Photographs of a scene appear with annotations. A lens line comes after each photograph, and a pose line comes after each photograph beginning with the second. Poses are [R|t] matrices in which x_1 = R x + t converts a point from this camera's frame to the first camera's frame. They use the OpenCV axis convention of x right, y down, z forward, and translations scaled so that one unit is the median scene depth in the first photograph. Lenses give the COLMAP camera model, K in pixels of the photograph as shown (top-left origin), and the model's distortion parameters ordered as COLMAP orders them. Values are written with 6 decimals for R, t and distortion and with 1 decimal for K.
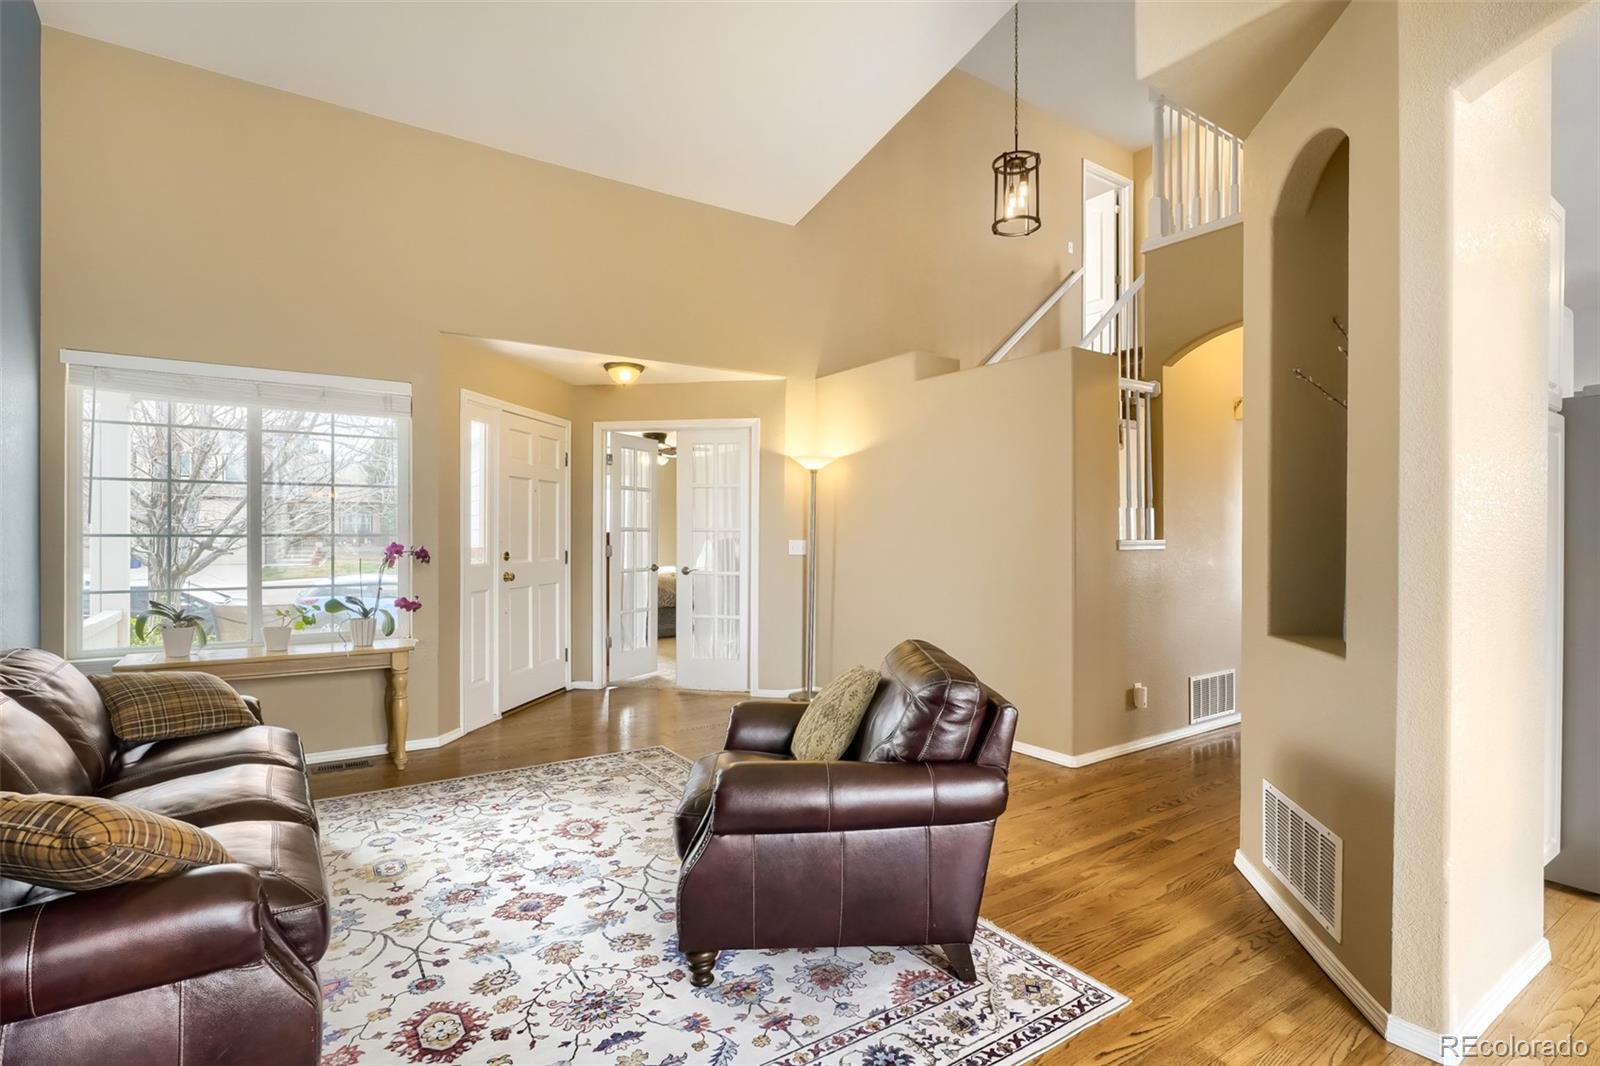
lens RADIAL K [[786.6, 0, 800.0], [0, 786.6, 533.0], [0, 0, 1]] dist [-0.039598, 0.015690]
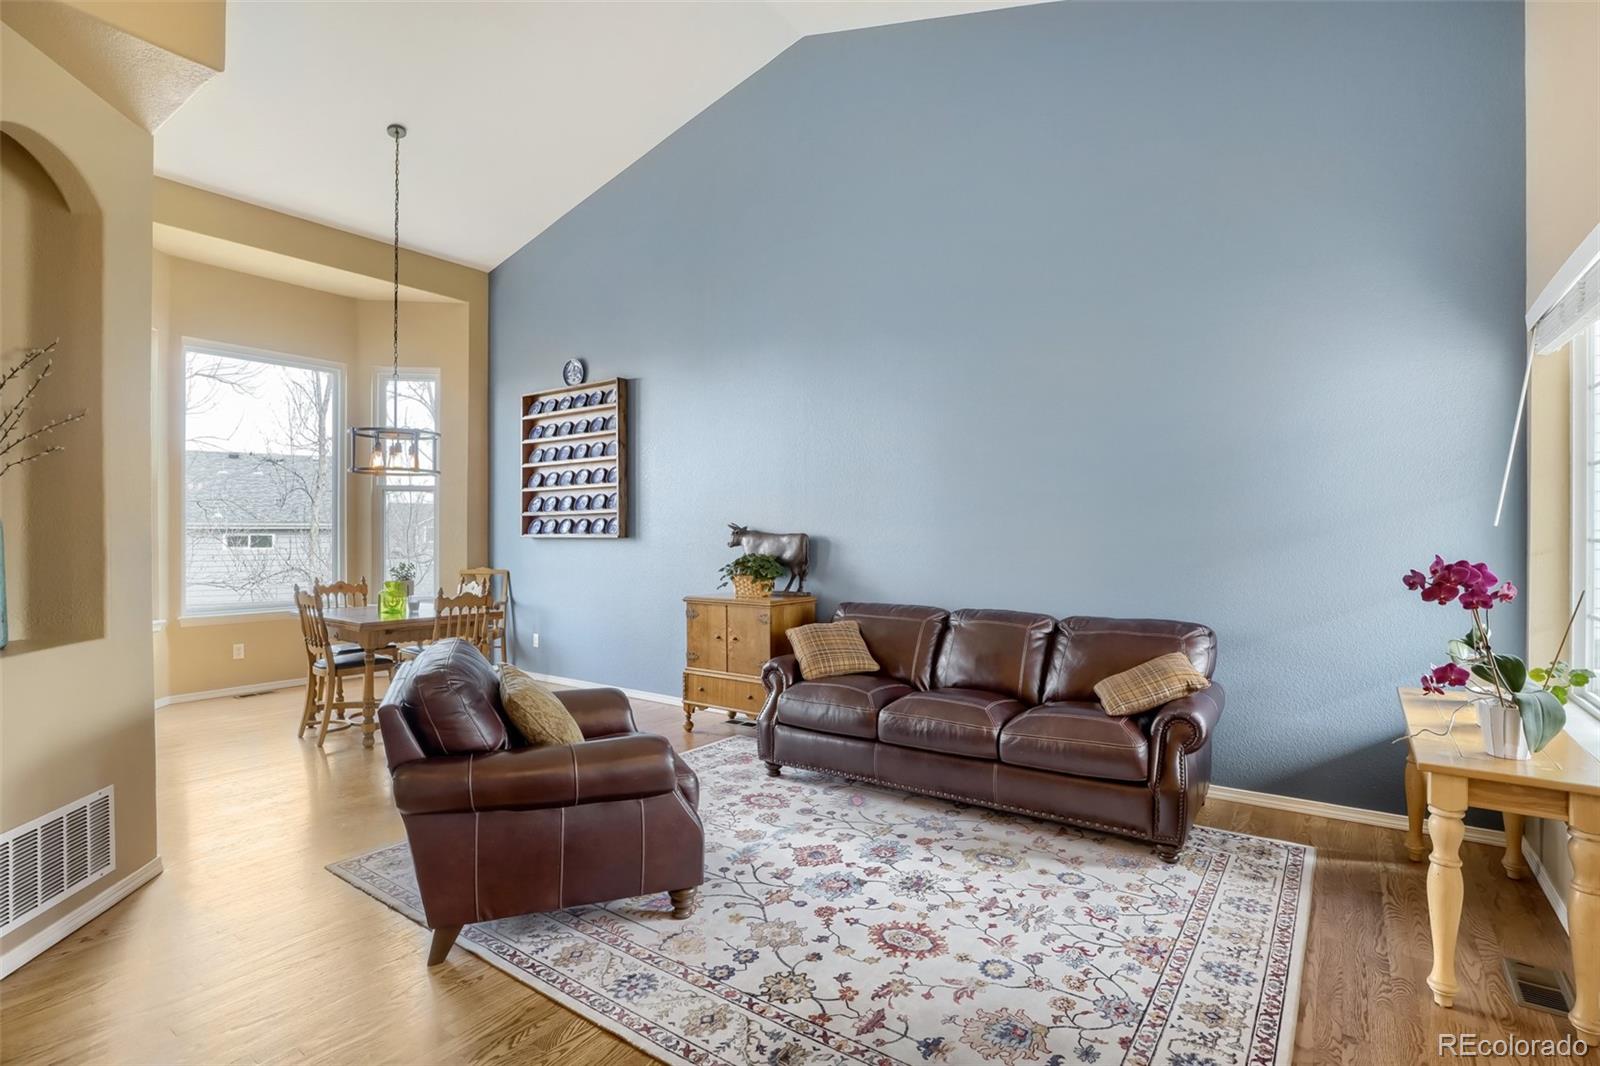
lens RADIAL K [[786.6, 0, 800.0], [0, 786.6, 533.0], [0, 0, 1]] dist [-0.039598, 0.015690]
pose [[-0.938548, -0.003767, -0.345129, 0.072342], [-0.003732, 0.999993, -0.000768, -0.000602], [0.345129, 0.000567, -0.938555, 1.825794]]
